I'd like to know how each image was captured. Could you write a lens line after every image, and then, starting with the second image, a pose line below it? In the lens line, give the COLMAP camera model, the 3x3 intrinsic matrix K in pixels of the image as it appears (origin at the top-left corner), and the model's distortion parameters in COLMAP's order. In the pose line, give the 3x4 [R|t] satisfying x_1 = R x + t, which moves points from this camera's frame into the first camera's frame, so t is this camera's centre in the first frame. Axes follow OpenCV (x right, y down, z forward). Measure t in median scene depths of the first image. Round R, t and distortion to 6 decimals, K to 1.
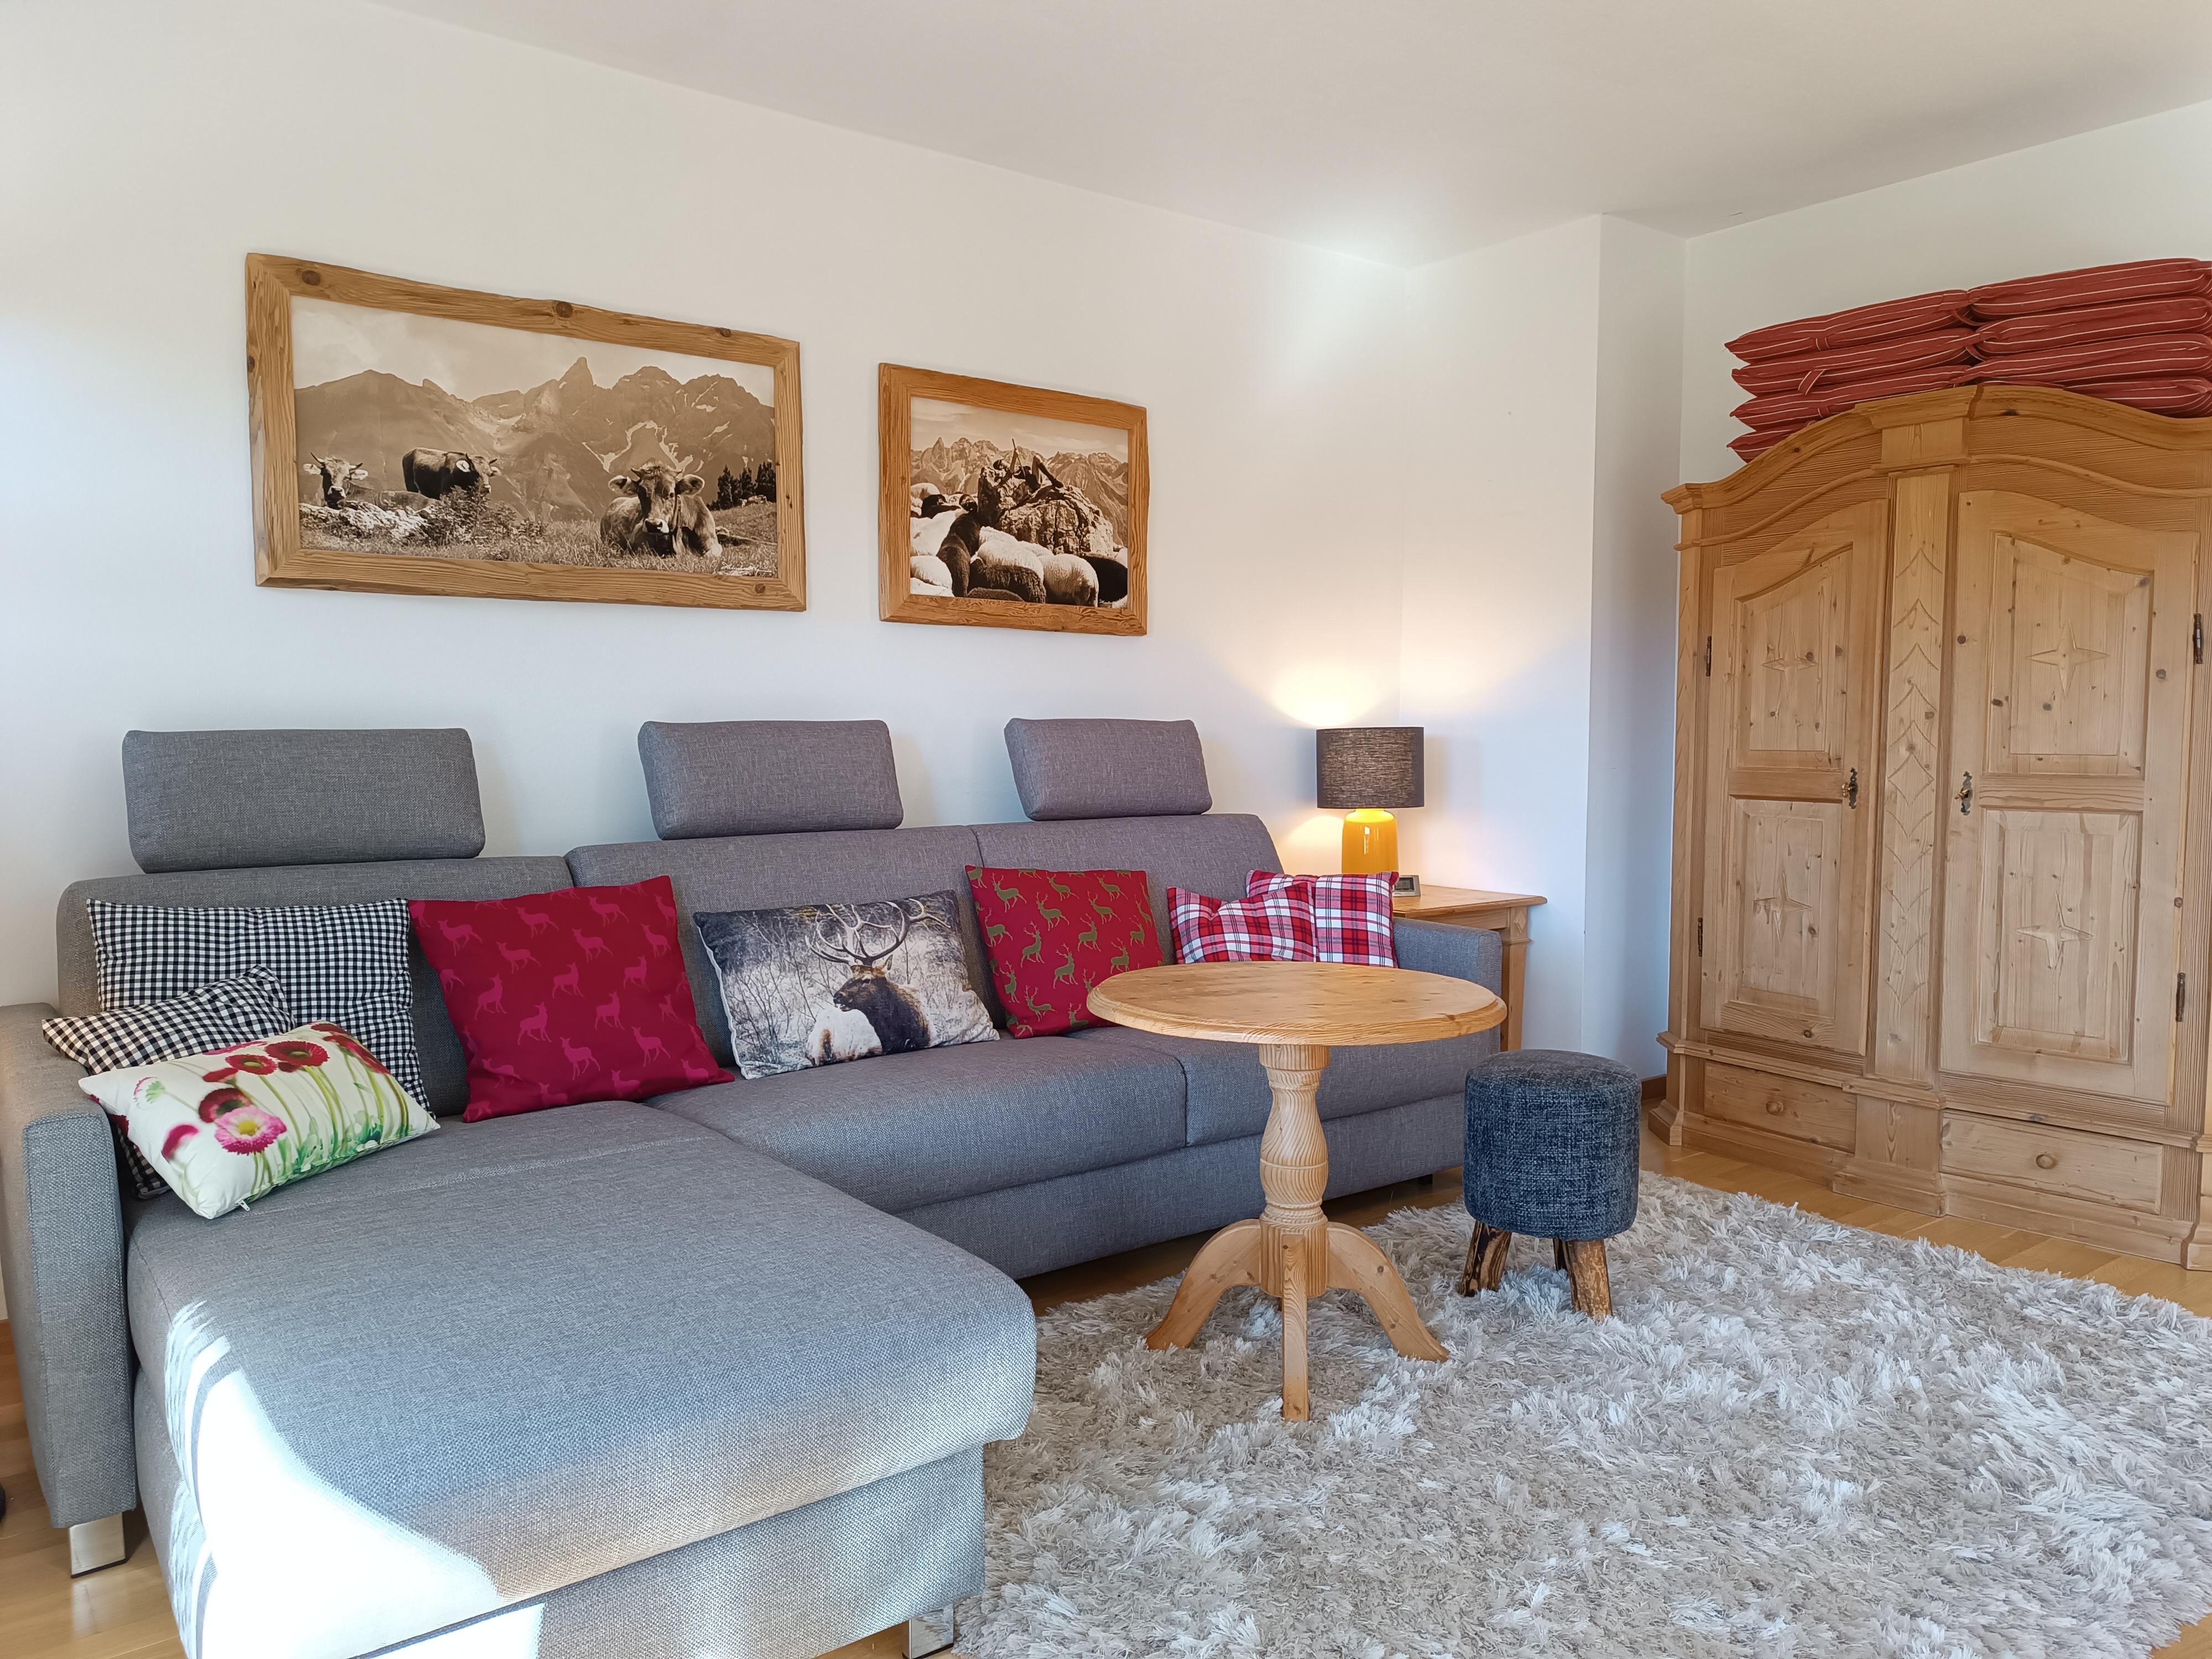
lens RADIAL K [[1564.3, 0, 1099.3], [0, 1564.3, 842.0], [0, 0, 1]] dist [-0.003089, -0.010244]
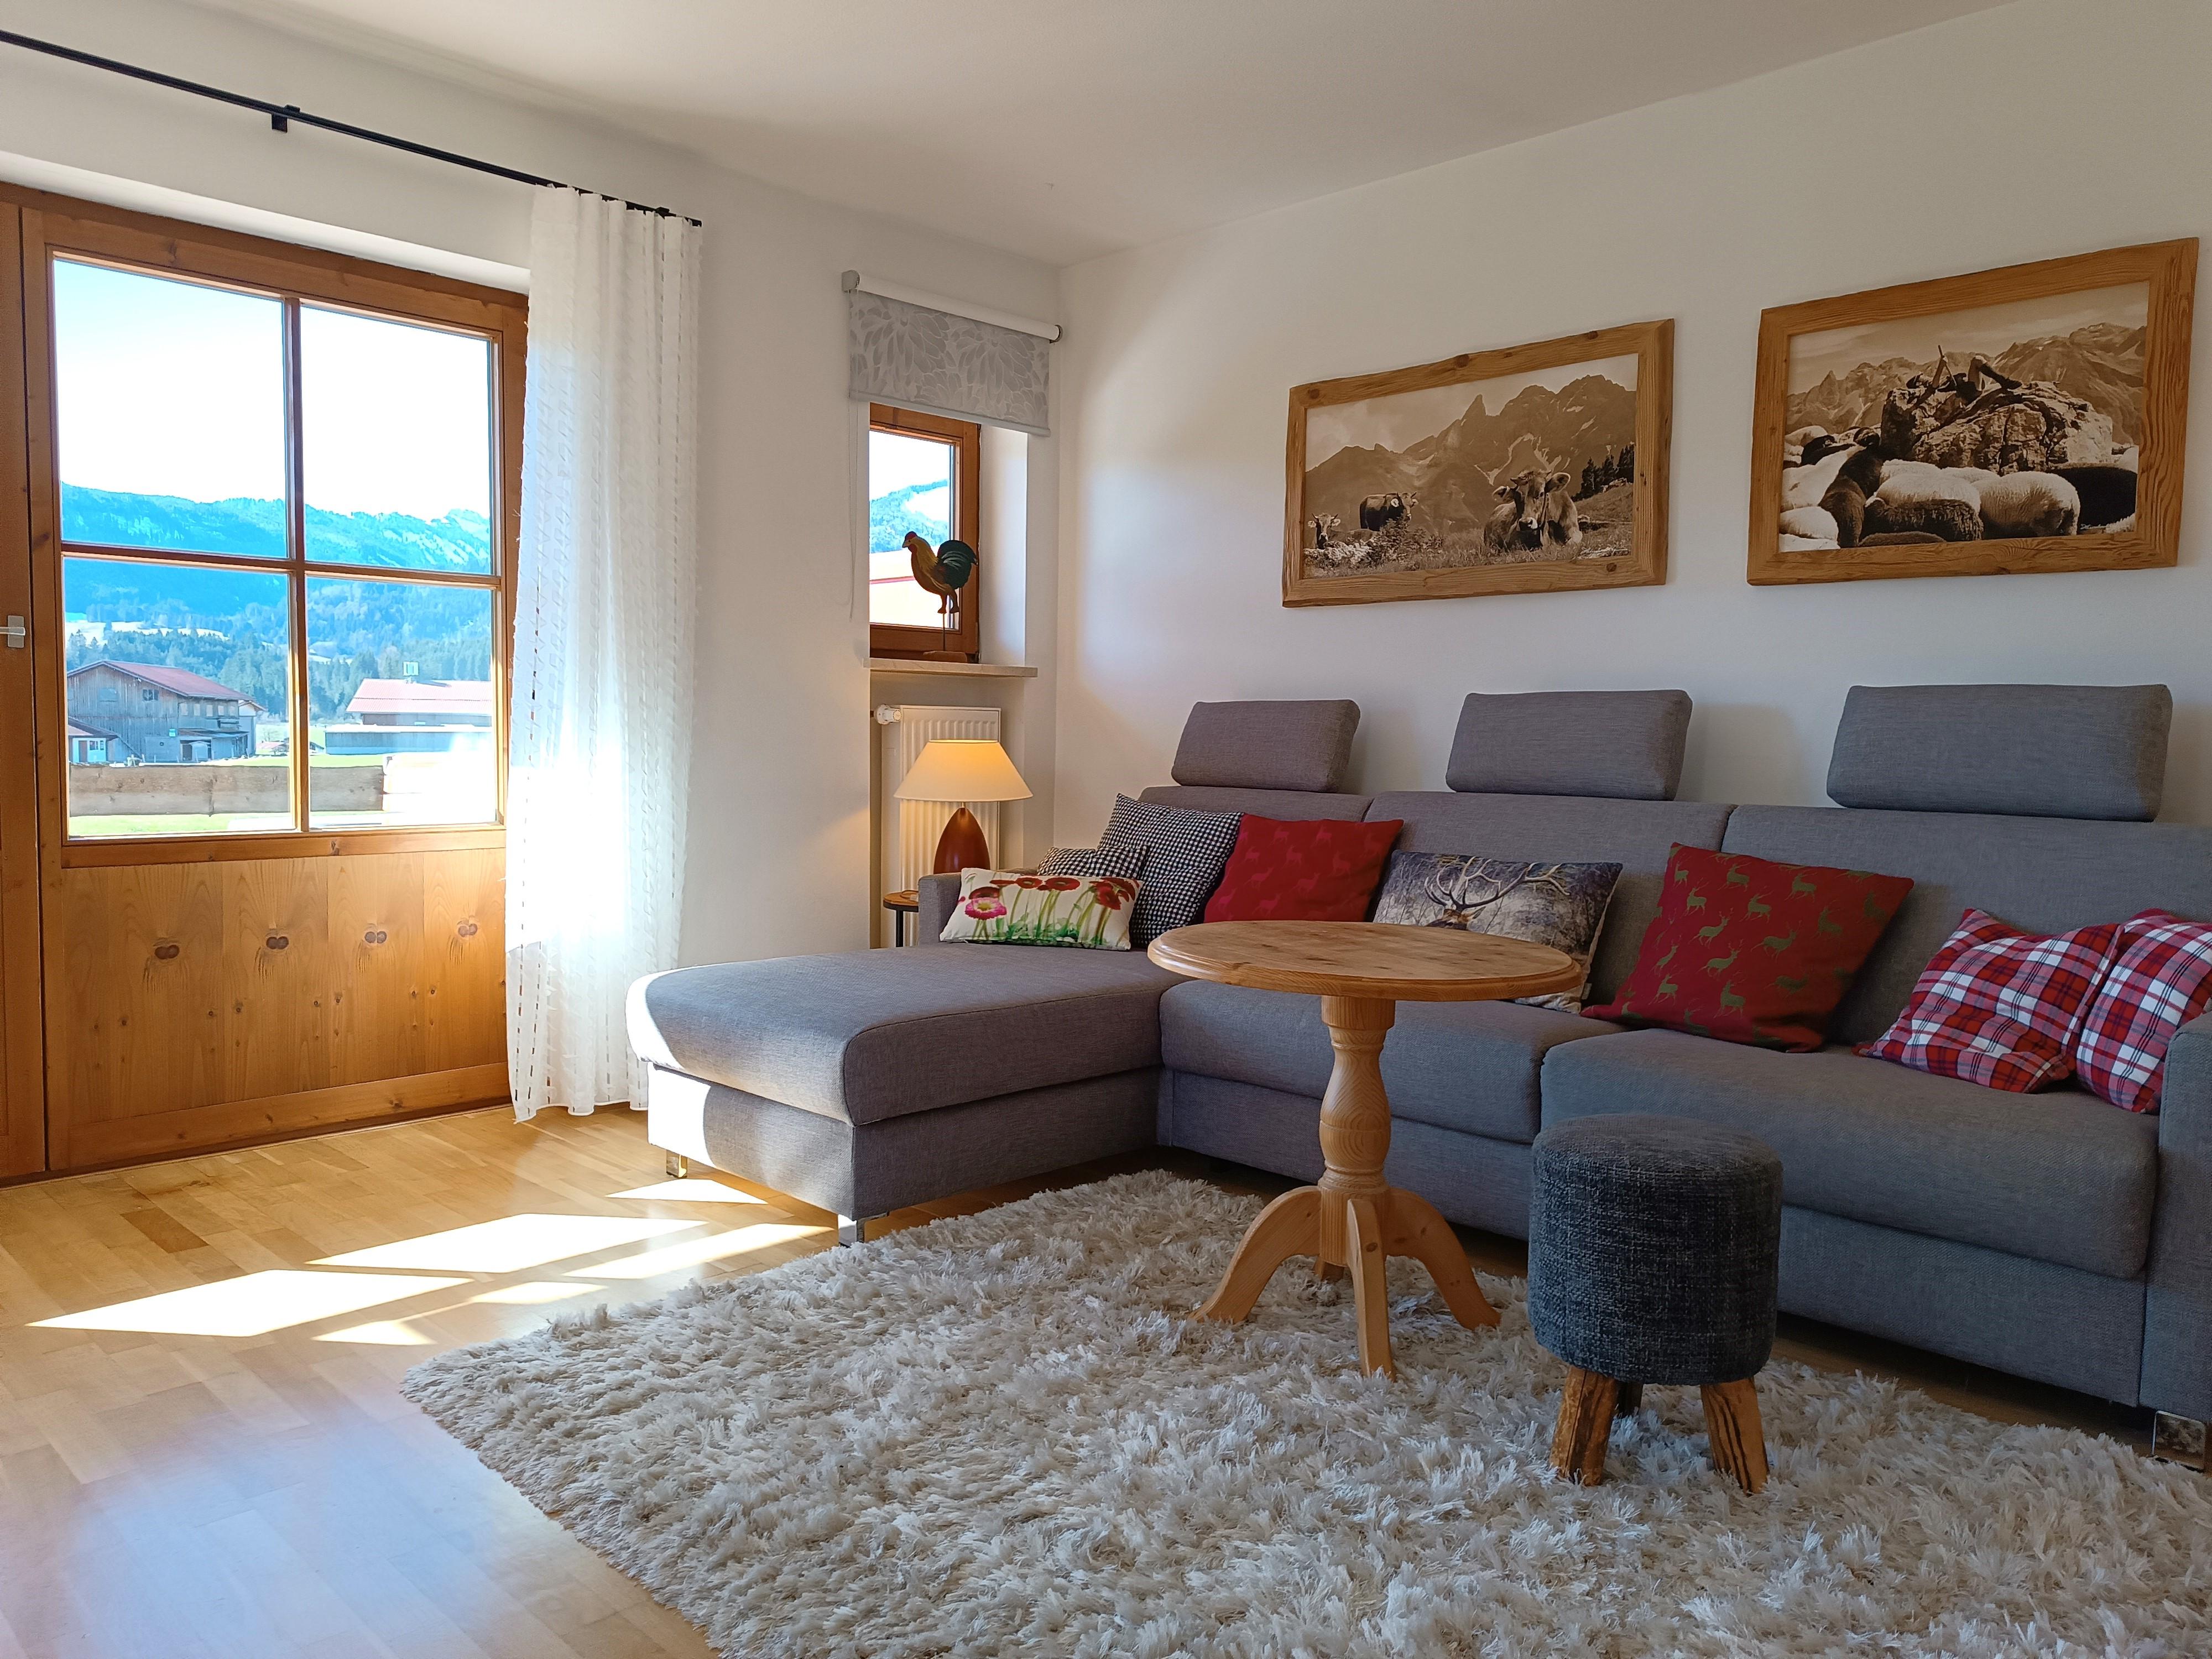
lens RADIAL K [[1564.3, 0, 1106.6], [0, 1564.3, 823.8], [0, 0, 1]] dist [-0.003089, -0.010244]
pose [[0.119687, 0.061744, -0.990890, 0.802833], [-0.088309, 0.994770, 0.051319, -0.014114], [0.988876, 0.081362, 0.124514, 0.549099]]
